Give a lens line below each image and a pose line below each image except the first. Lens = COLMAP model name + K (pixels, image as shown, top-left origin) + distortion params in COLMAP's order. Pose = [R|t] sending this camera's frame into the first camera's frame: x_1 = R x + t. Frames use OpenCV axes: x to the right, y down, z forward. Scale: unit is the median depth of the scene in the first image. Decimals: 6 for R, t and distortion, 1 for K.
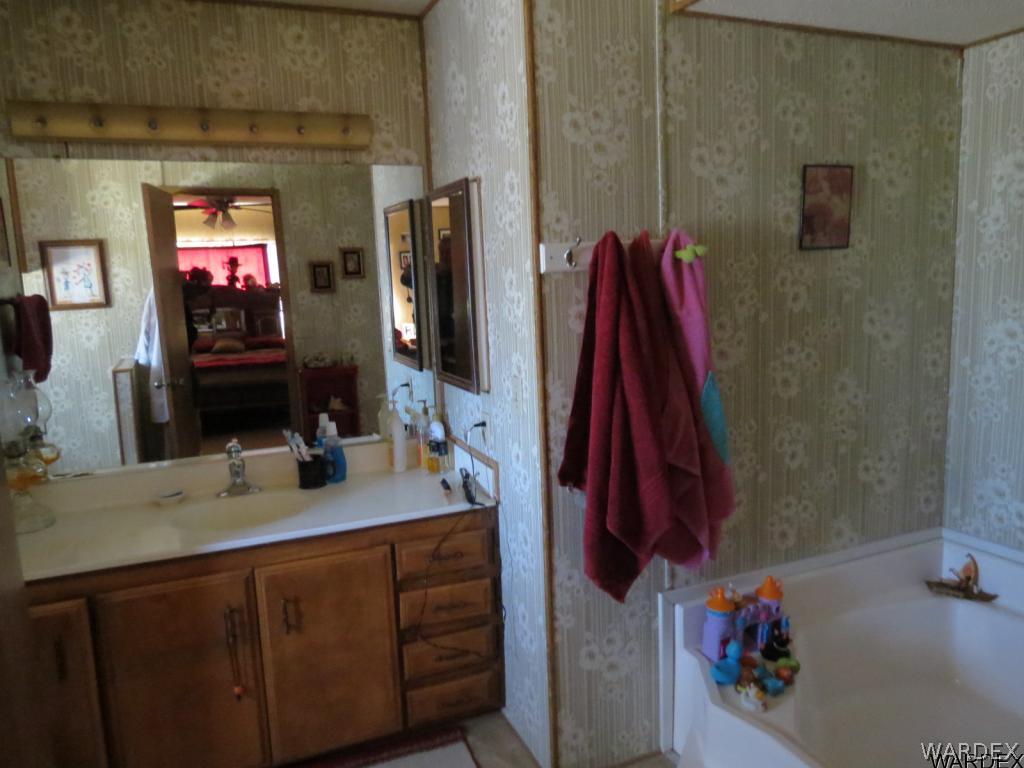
lens RADIAL K [[728.3, 0, 515.7], [0, 728.3, 386.7], [0, 0, 1]] dist [-0.029976, 0.009119]
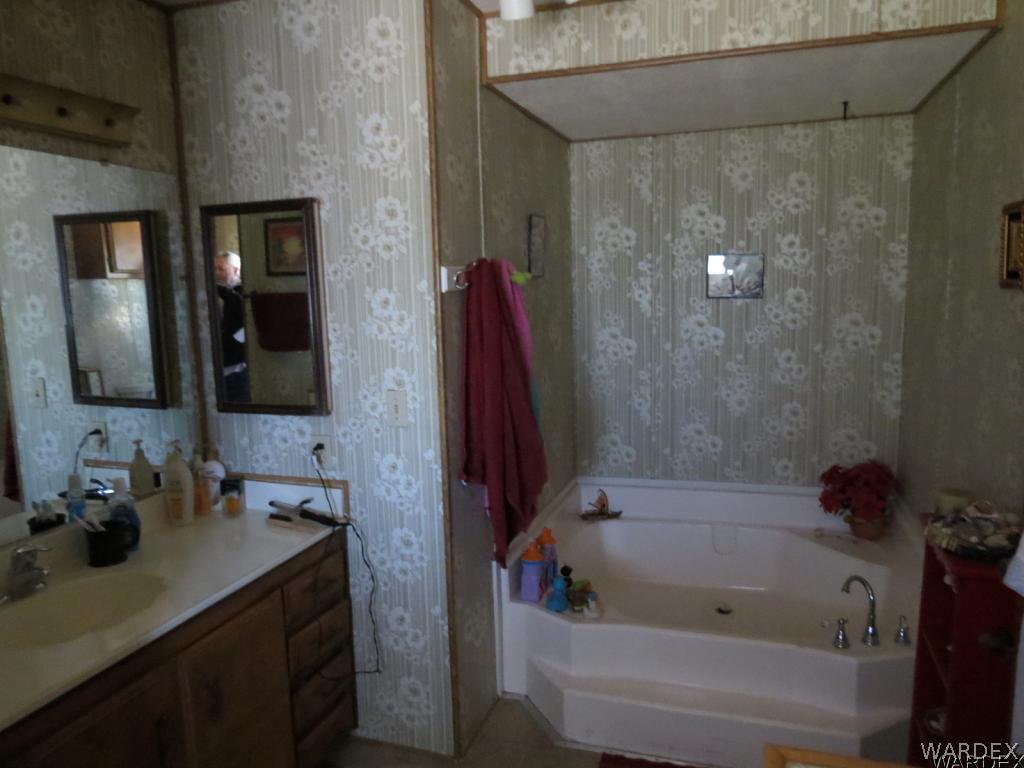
lens RADIAL K [[728.3, 0, 515.7], [0, 728.3, 386.7], [0, 0, 1]] dist [-0.029976, 0.009119]
pose [[0.662889, -0.086688, 0.743682, -0.578600], [0.119295, 0.992814, 0.009393, -0.006536], [-0.739152, 0.082491, 0.668468, 0.136624]]
